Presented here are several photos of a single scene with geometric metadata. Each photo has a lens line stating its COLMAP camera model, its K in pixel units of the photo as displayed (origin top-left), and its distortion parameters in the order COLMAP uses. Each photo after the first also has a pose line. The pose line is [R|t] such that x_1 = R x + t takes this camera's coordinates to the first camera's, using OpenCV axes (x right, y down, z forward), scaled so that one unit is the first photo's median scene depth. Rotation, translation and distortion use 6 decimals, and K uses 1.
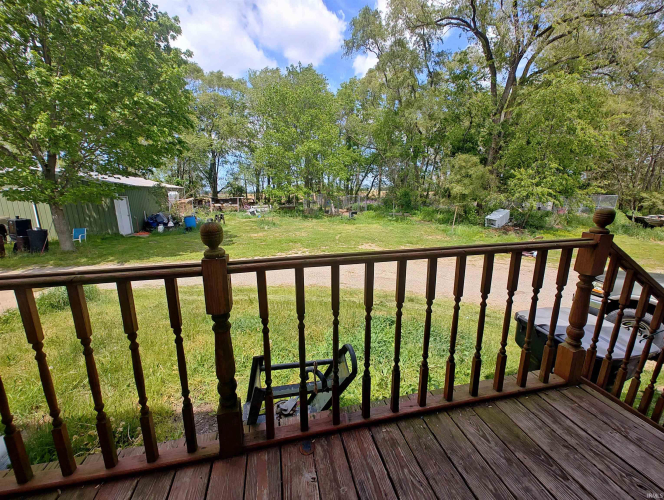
lens RADIAL K [[276.9, 0, 332.0], [0, 276.9, 250.0], [0, 0, 1]] dist [-0.000096, 0.000183]
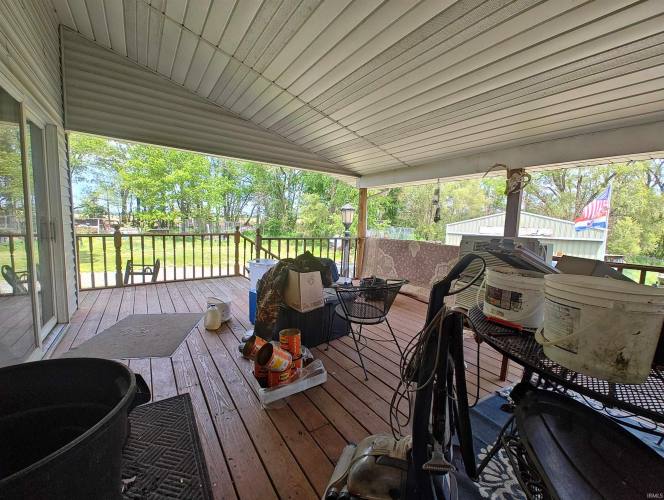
lens RADIAL K [[276.9, 0, 332.0], [0, 276.9, 250.0], [0, 0, 1]] dist [-0.000096, 0.000183]
pose [[0.925305, -0.000971, 0.379222, 0.044490], [0.037899, 0.995227, -0.089925, 0.035617], [-0.377324, 0.097580, 0.920926, -0.182314]]
